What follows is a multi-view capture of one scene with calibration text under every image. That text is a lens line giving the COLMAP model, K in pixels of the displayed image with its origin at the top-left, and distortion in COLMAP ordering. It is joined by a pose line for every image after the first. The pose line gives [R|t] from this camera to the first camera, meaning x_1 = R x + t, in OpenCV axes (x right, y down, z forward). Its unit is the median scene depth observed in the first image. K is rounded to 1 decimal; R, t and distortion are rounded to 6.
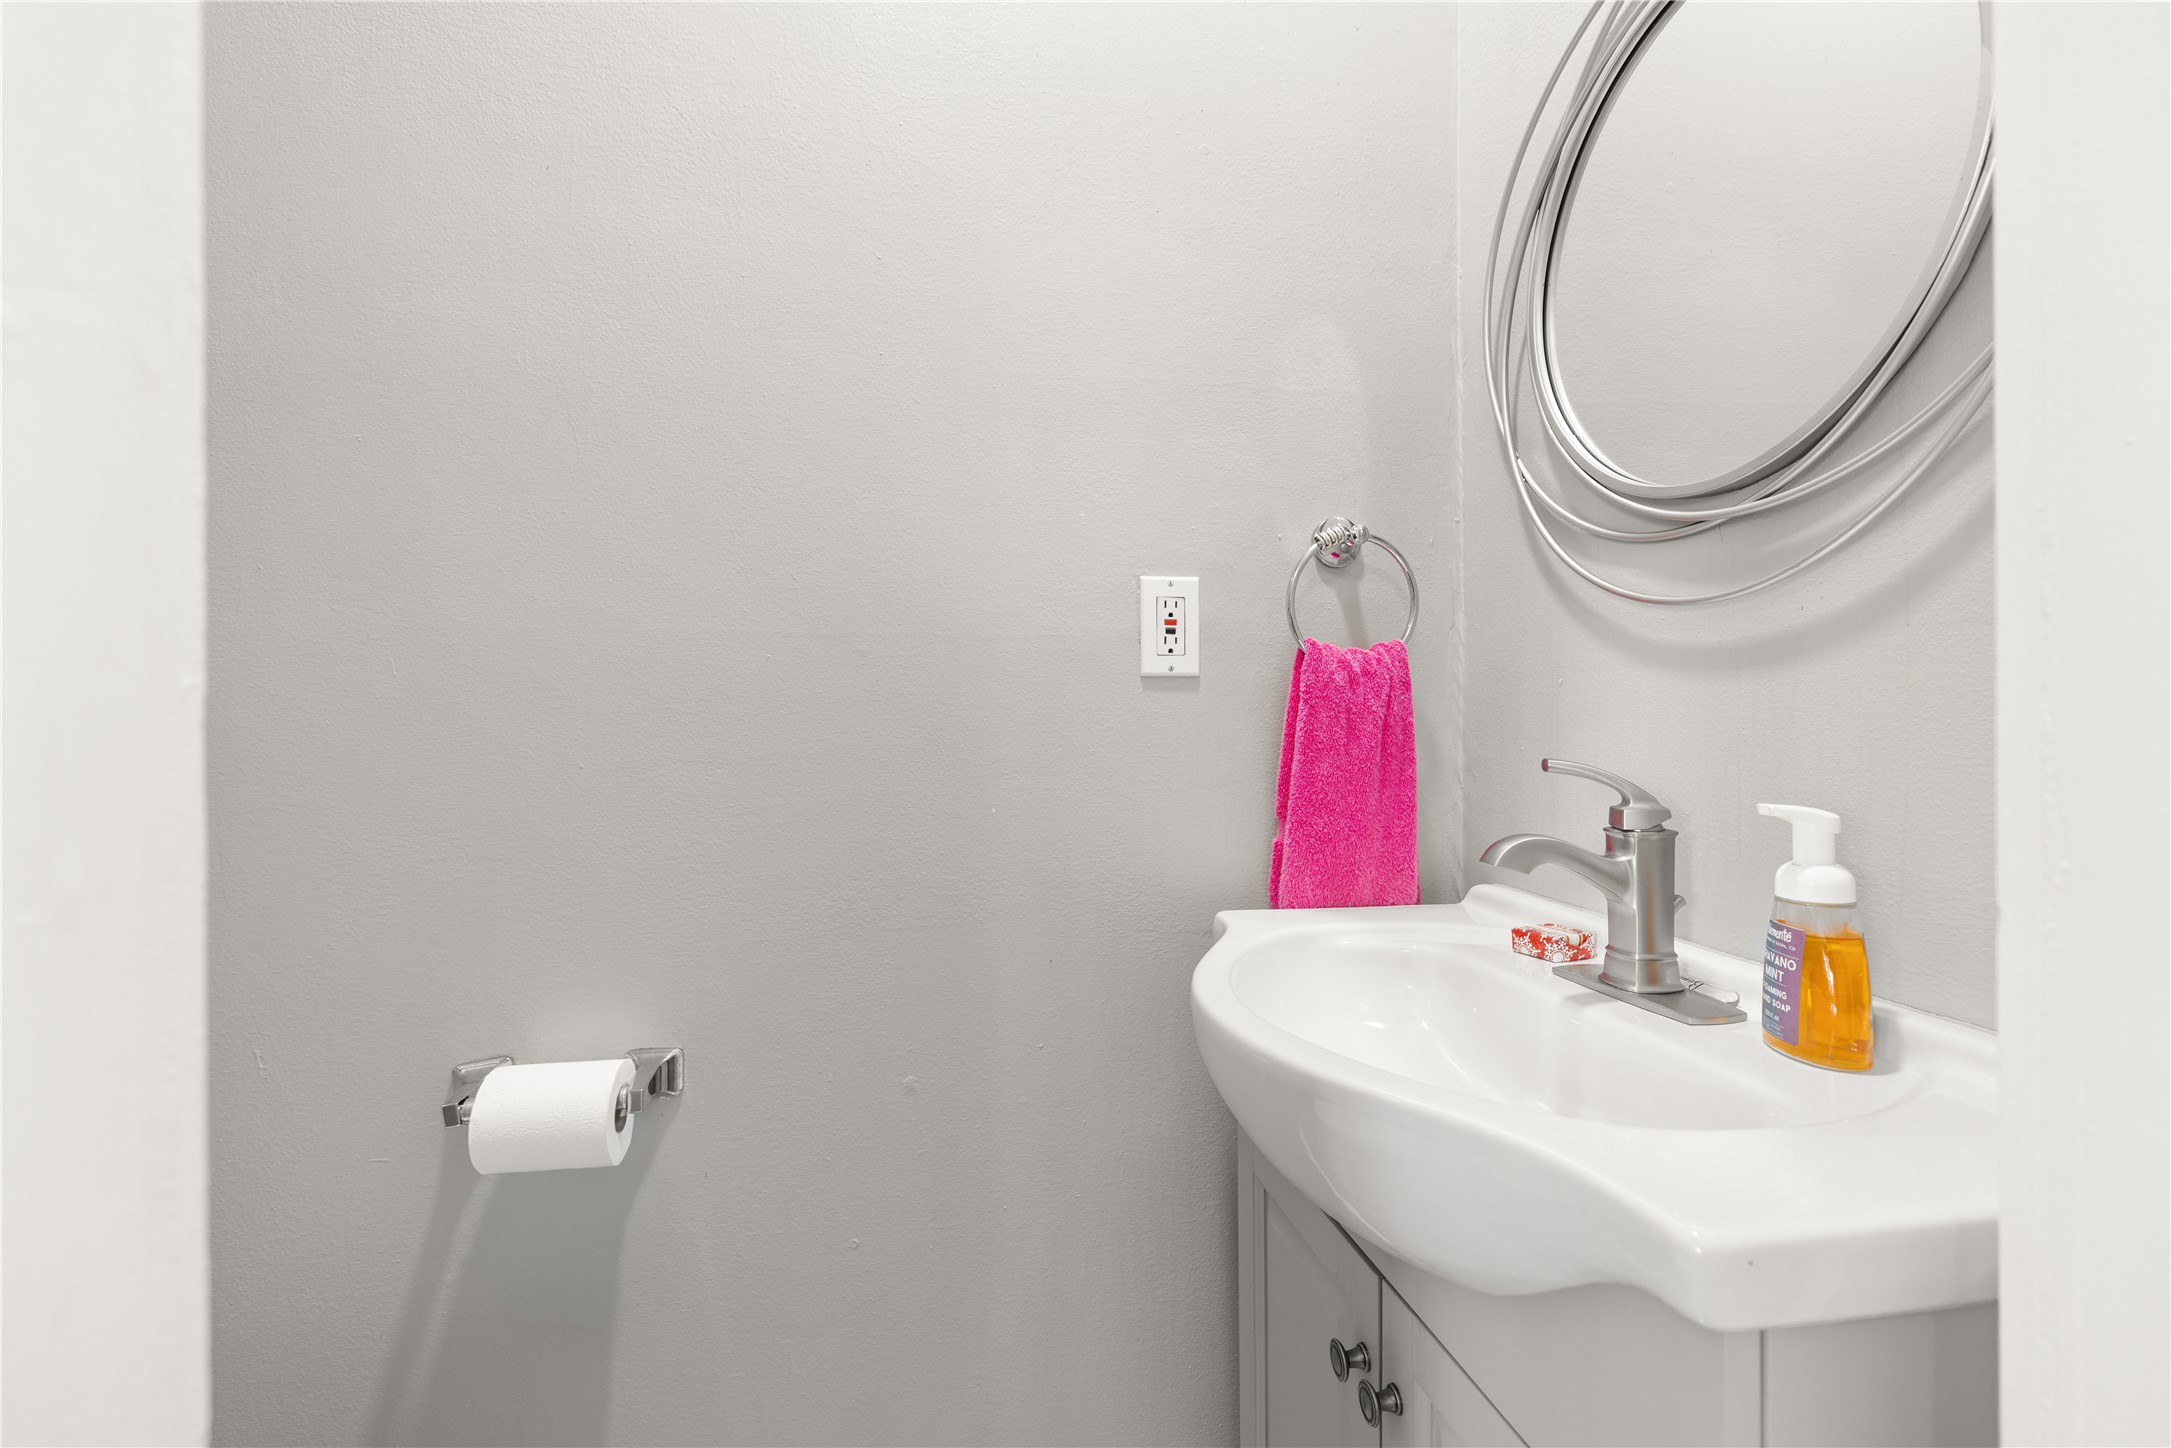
lens RADIAL K [[982.3, 0, 1085.5], [0, 982.3, 724.0], [0, 0, 1]] dist [0.008877, 0.000018]
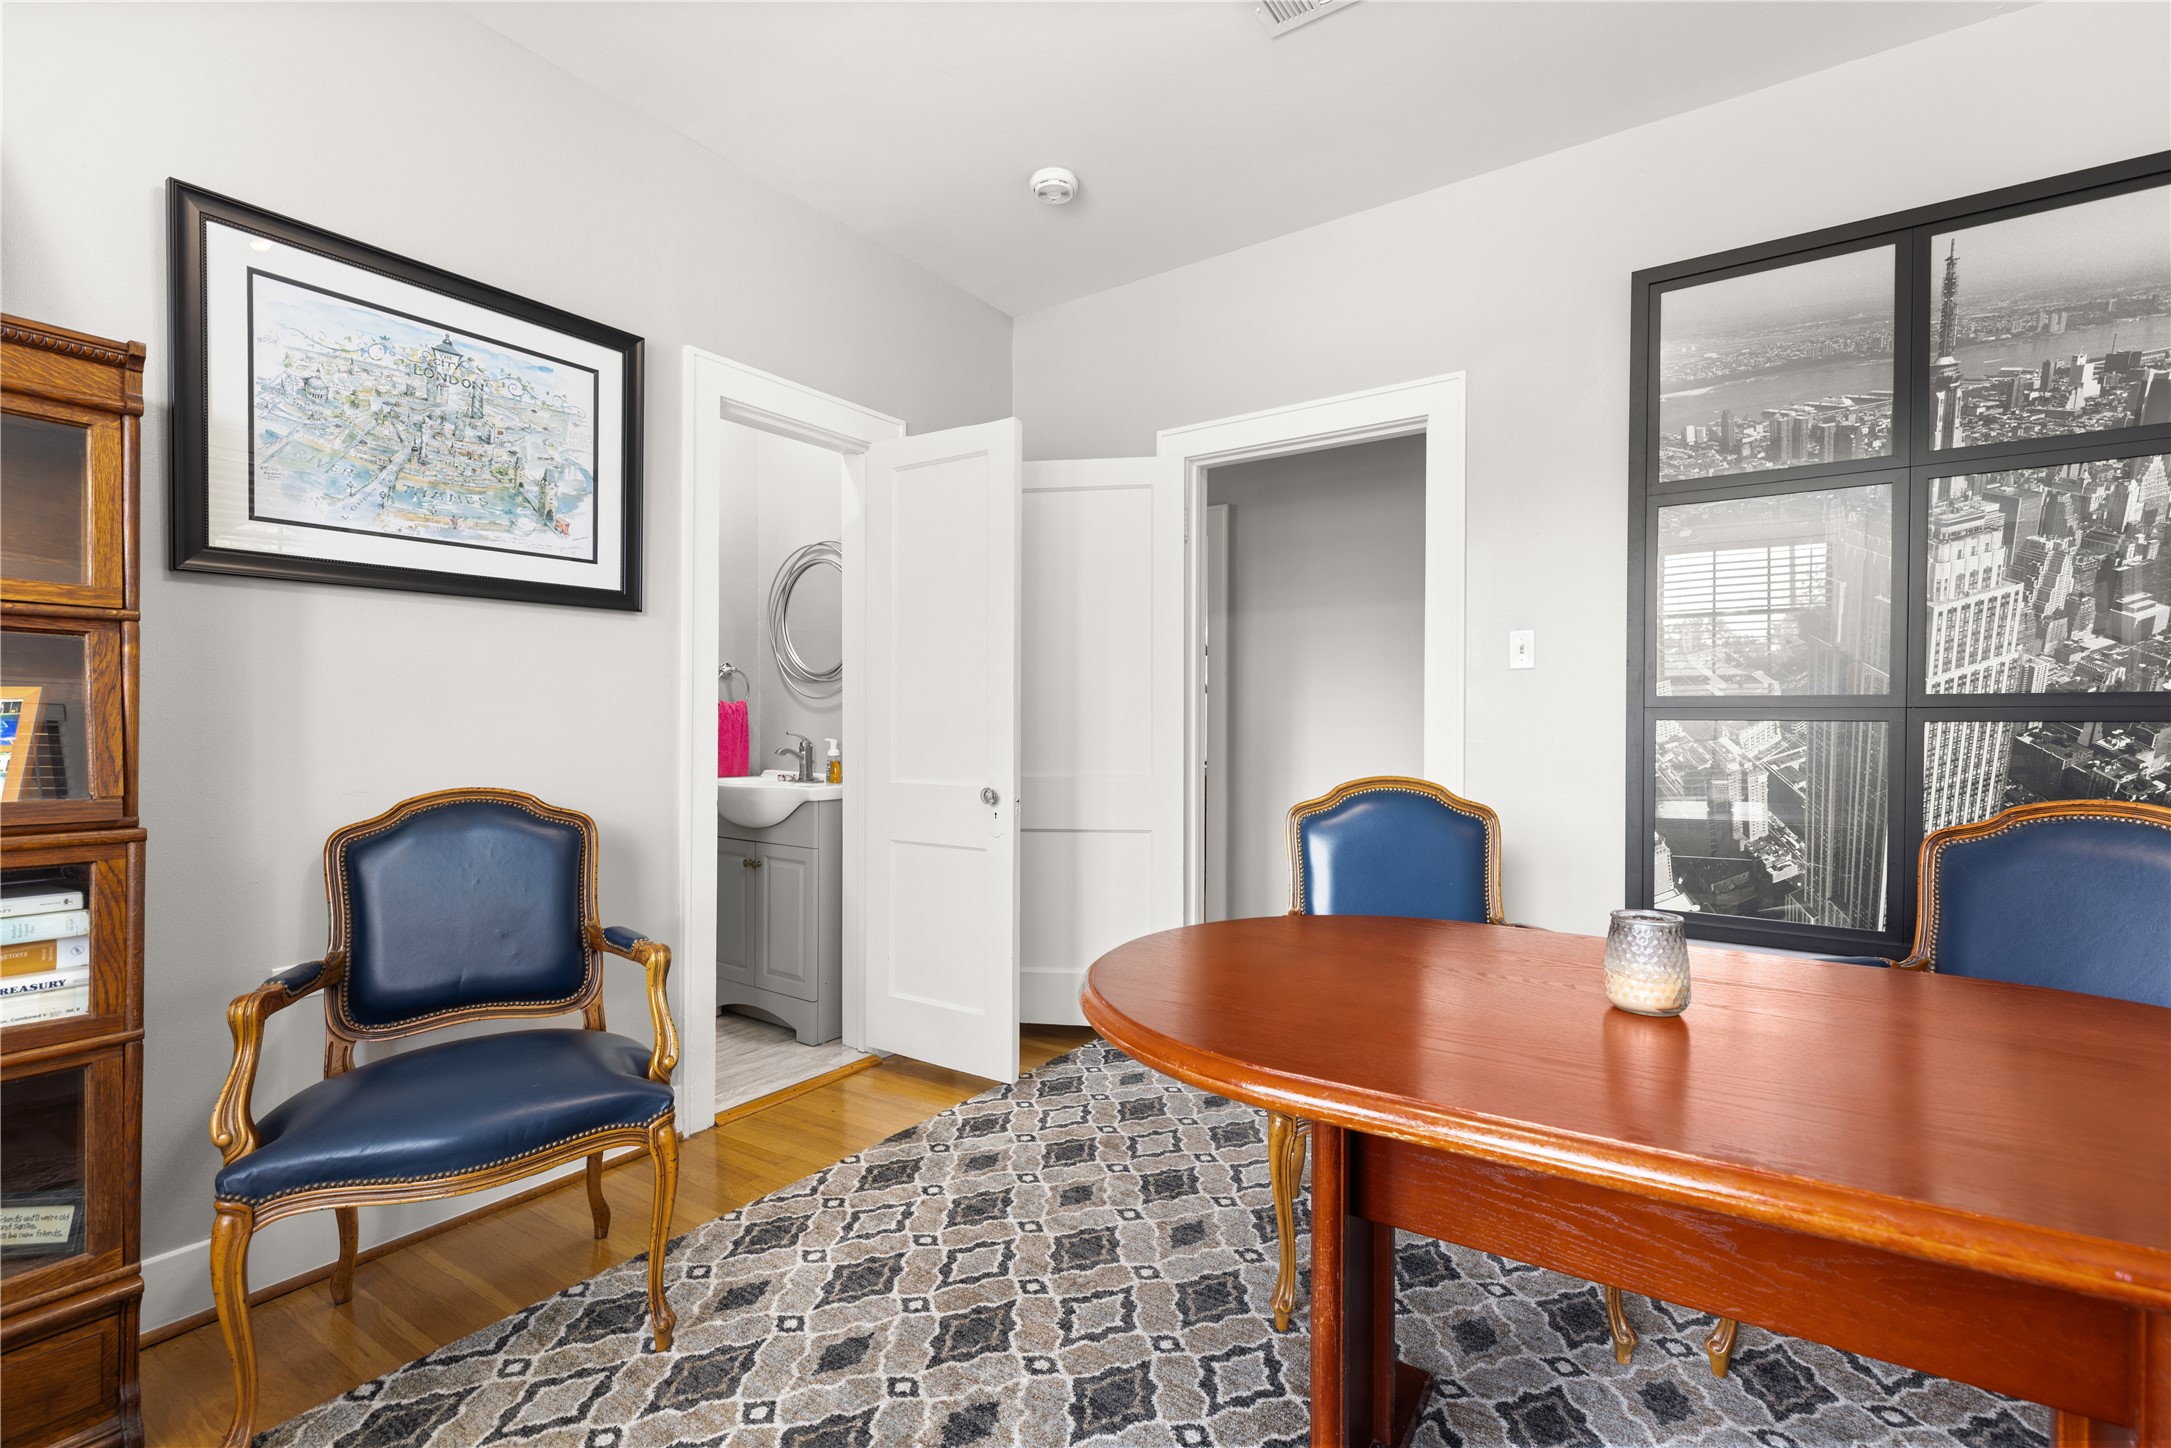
lens RADIAL K [[982.3, 0, 1085.5], [0, 982.3, 724.0], [0, 0, 1]] dist [0.008877, 0.000018]
pose [[0.707904, 0.003363, 0.706300, -1.669993], [-0.002808, 0.999994, -0.001948, 0.002390], [-0.706303, -0.000604, 0.707910, -3.017631]]
